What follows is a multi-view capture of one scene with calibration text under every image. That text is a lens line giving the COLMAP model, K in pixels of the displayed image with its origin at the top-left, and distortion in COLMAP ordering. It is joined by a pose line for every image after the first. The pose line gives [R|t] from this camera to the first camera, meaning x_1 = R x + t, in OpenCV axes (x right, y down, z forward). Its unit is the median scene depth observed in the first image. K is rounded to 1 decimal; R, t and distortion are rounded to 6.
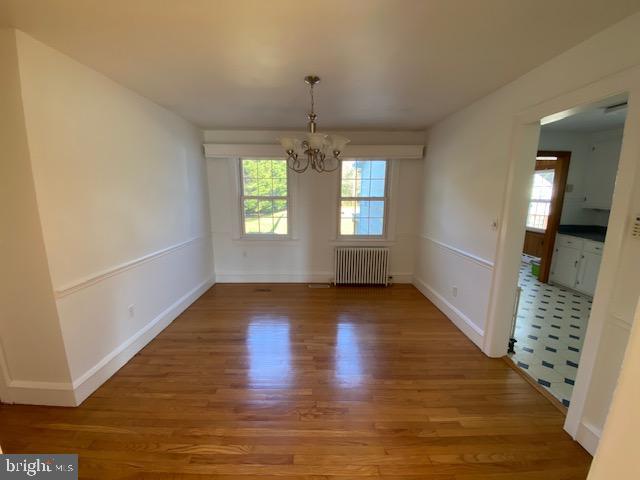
lens RADIAL K [[252.6, 0, 320.3], [0, 252.6, 241.2], [0, 0, 1]] dist [0.027404, -0.023950]
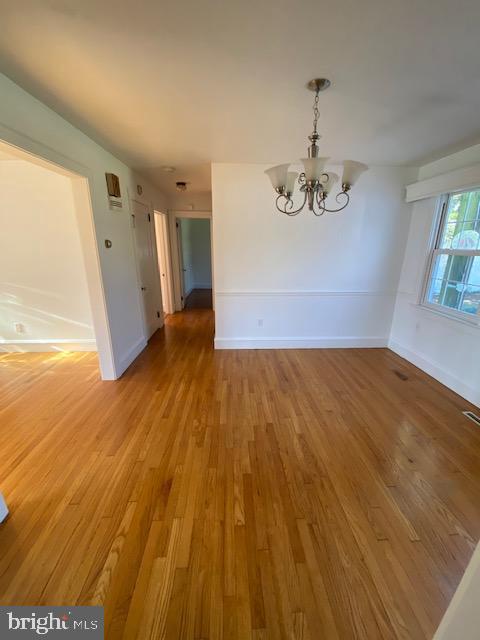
lens RADIAL K [[258.5, 0, 243.2], [0, 258.5, 321.7], [0, 0, 1]] dist [0.029639, -0.024846]
pose [[0.048542, 0.275589, -0.960049, 0.844565], [-0.191648, 0.945893, 0.261835, -0.133091], [0.980263, 0.171281, 0.098732, 0.800630]]
